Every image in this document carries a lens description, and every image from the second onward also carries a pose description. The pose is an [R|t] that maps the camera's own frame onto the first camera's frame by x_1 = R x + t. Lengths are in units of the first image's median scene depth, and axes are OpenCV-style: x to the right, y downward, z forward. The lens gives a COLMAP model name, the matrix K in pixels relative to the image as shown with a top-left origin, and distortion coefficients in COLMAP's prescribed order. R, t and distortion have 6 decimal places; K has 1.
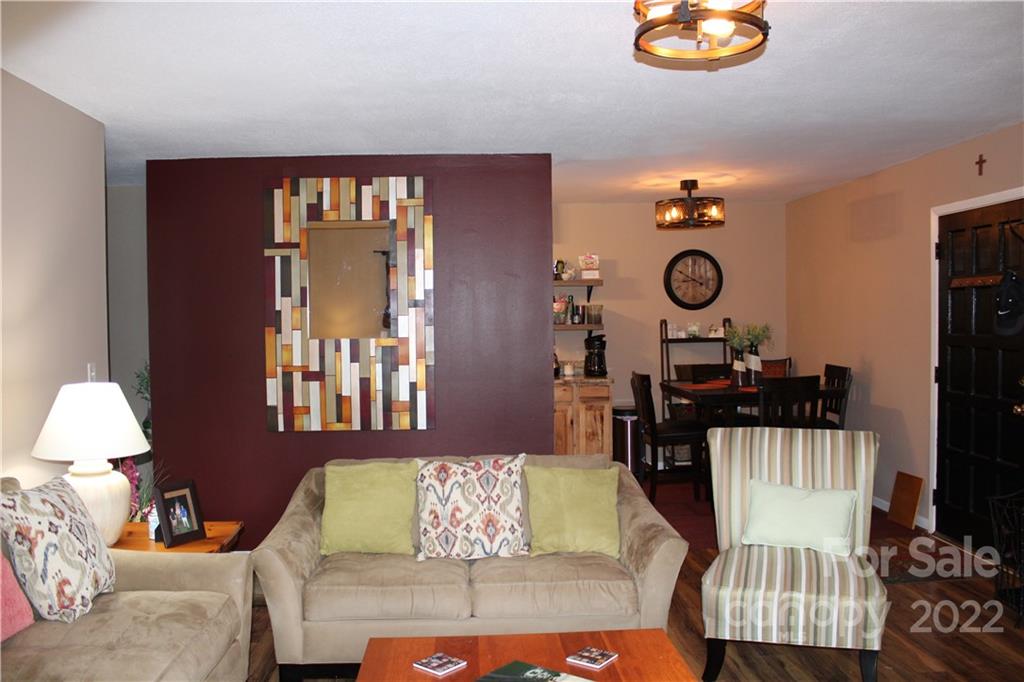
lens RADIAL K [[840.1, 0, 513.5], [0, 840.1, 344.9], [0, 0, 1]] dist [-0.153728, 0.120416]
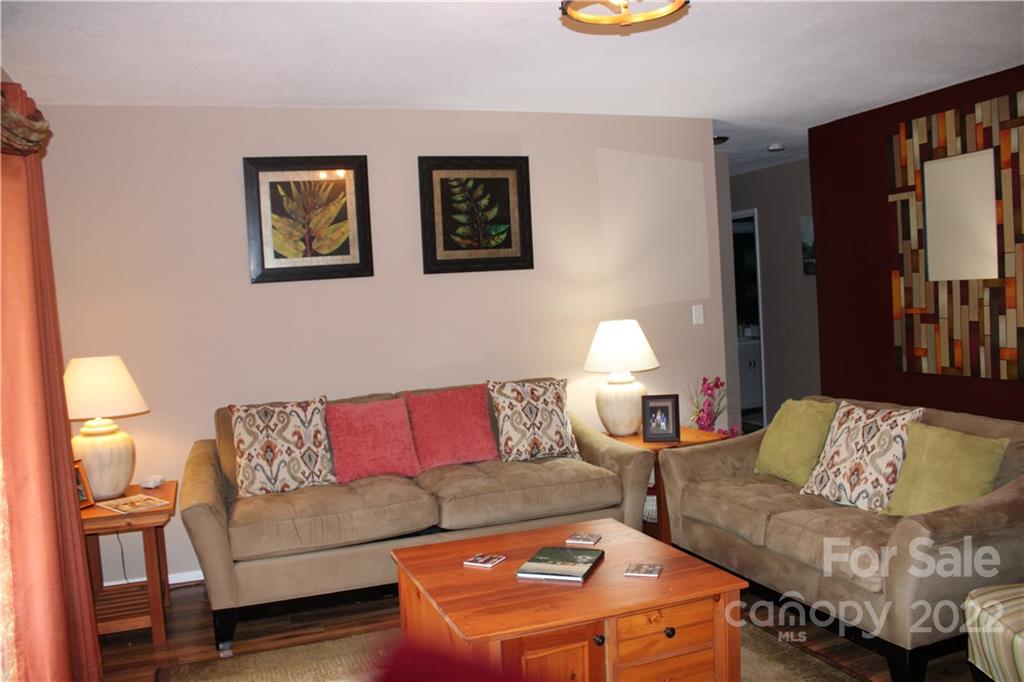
lens RADIAL K [[840.1, 0, 513.5], [0, 840.1, 337.7], [0, 0, 1]] dist [-0.153728, 0.120416]
pose [[0.308638, 0.041540, -0.950272, 0.535308], [0.026230, 0.998294, 0.052158, -0.003168], [0.950818, -0.041024, 0.307022, 0.233860]]
